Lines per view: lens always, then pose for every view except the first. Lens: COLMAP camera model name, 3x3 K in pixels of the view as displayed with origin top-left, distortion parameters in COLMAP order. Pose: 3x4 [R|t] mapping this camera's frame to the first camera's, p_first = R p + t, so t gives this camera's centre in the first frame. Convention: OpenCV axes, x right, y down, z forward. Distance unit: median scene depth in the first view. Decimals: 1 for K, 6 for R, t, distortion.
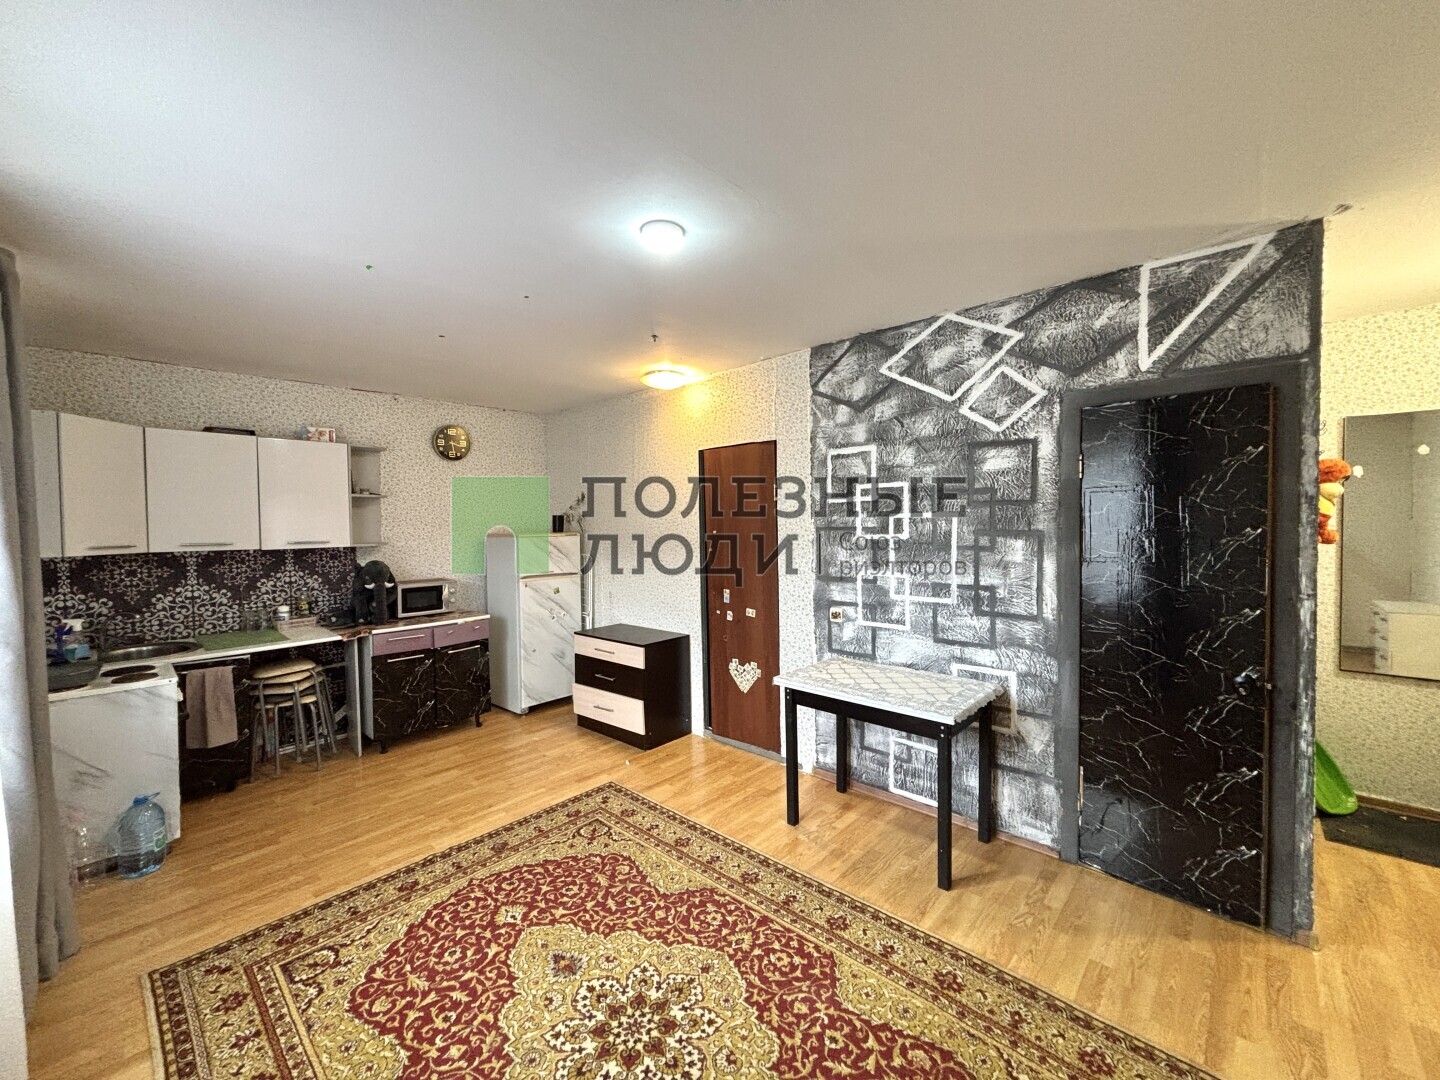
lens RADIAL K [[584.4, 0, 719.0], [0, 584.4, 537.8], [0, 0, 1]] dist [-0.013772, 0.011125]
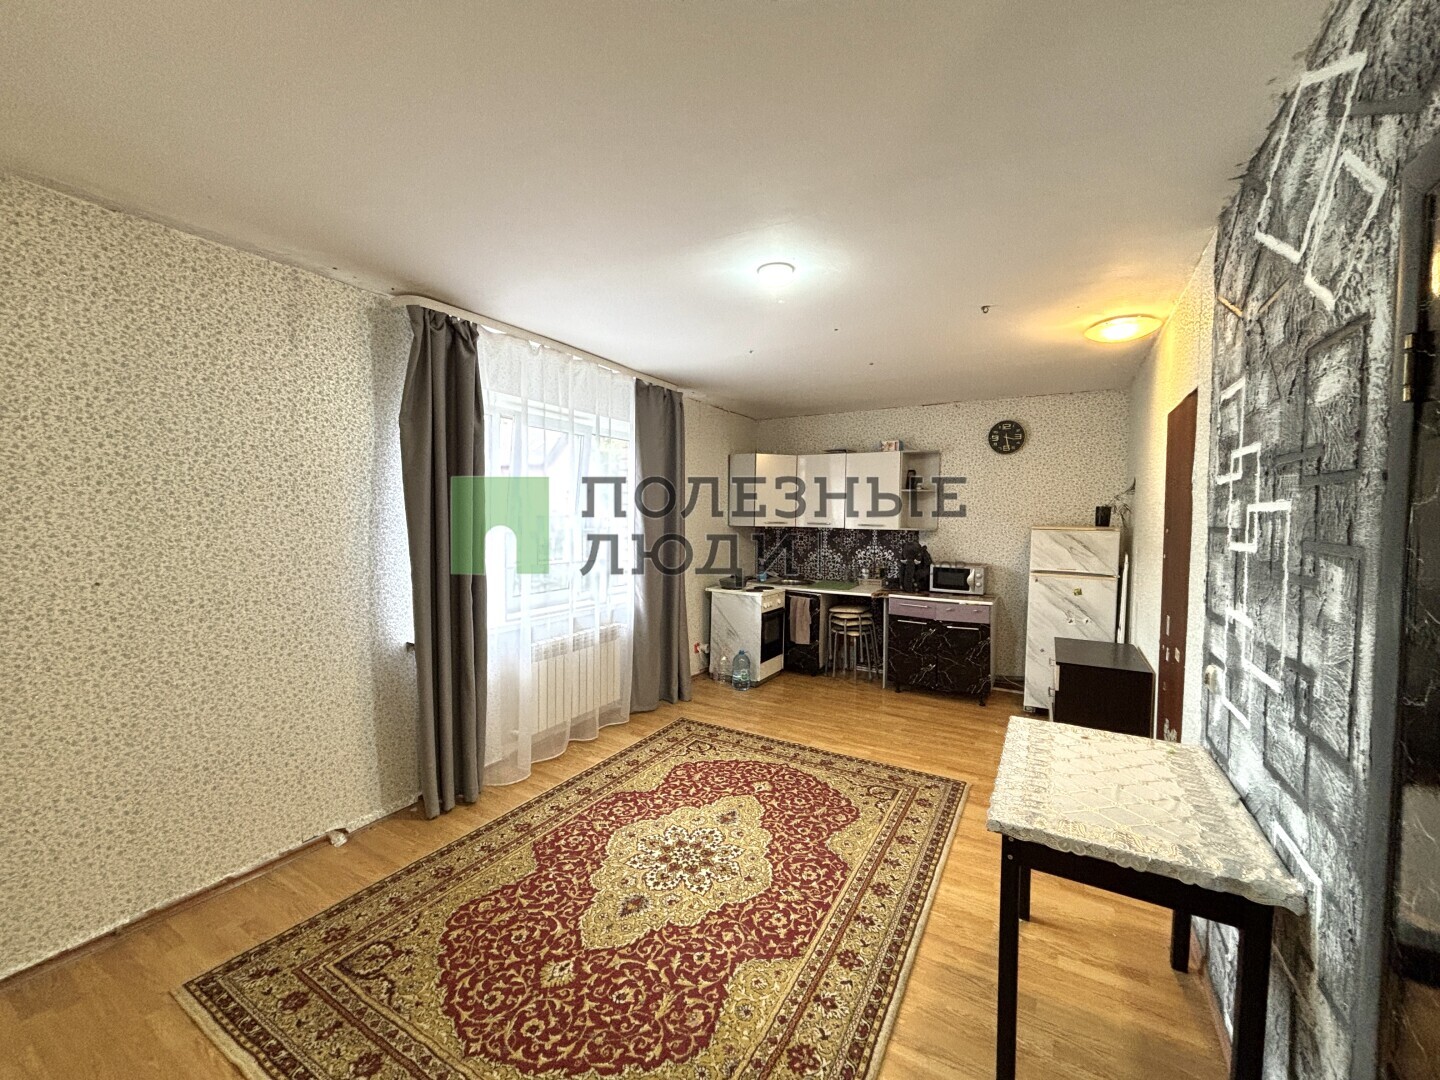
lens RADIAL K [[579.6, 0, 717.2], [0, 579.6, 540.3], [0, 0, 1]] dist [-0.004191, -0.000032]
pose [[0.214316, 0.060502, -0.974889, 0.826223], [-0.041261, 0.997750, 0.052850, -0.019437], [0.975893, 0.028898, 0.216330, 0.490301]]
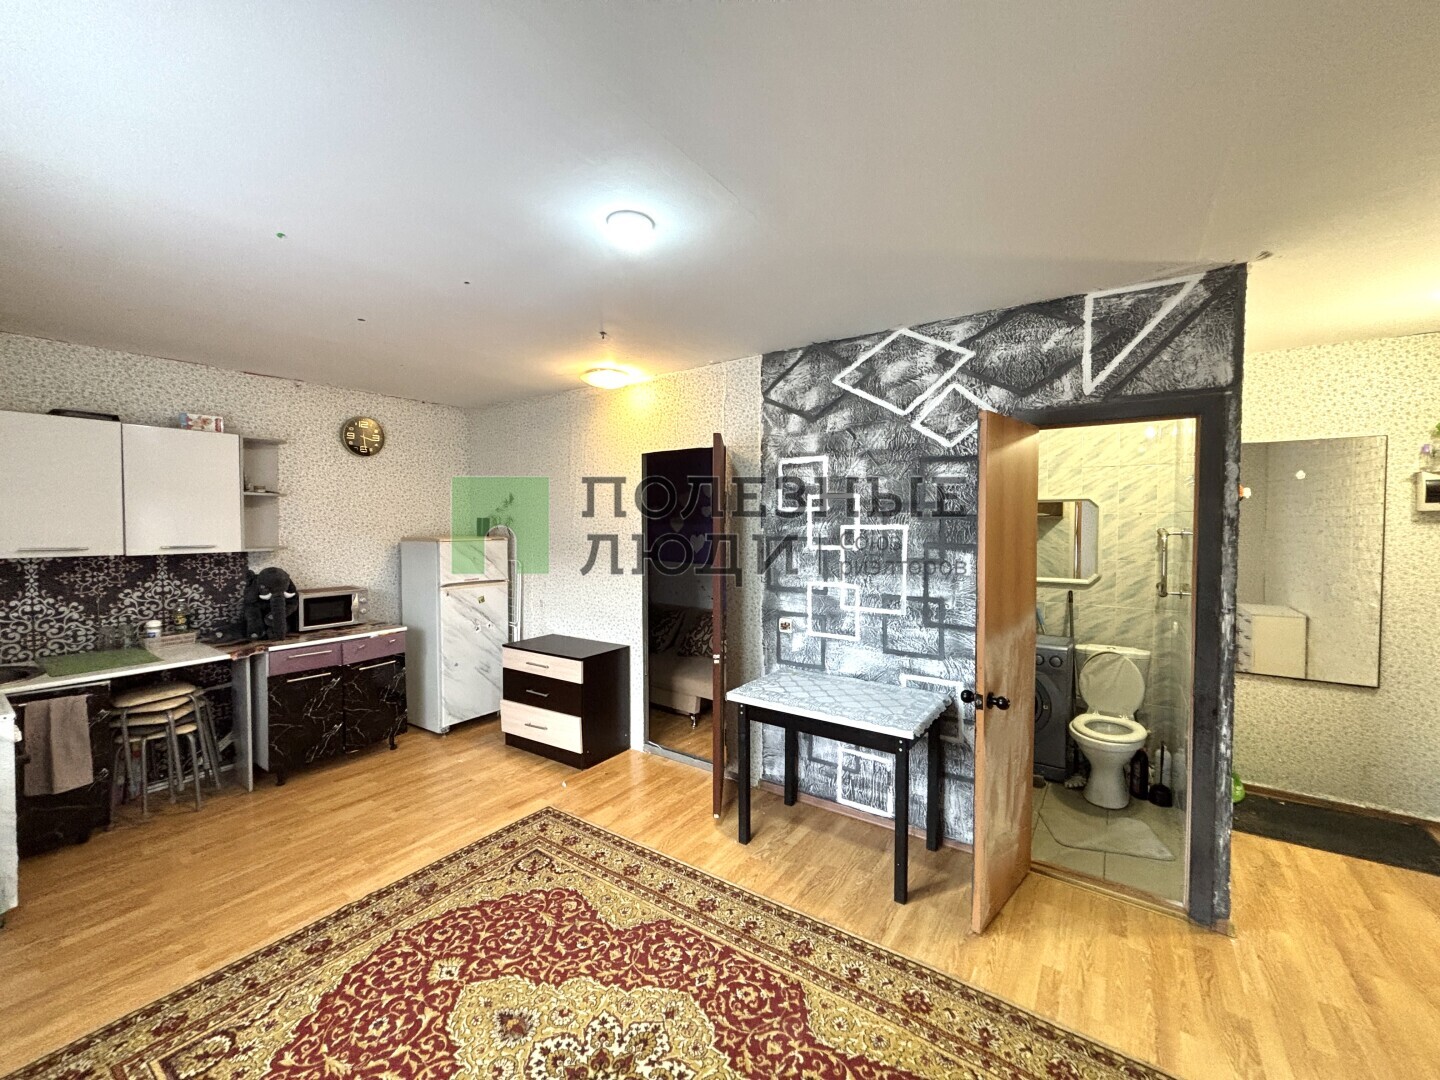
lens RADIAL K [[581.5, 0, 719.1], [0, 581.5, 538.6], [0, 0, 1]] dist [0.002802, 0.000355]
pose [[0.990304, 0.009894, 0.138567, -0.061743], [-0.010217, 0.999946, 0.001622, -0.020041], [-0.138544, -0.003022, 0.990352, 0.046331]]
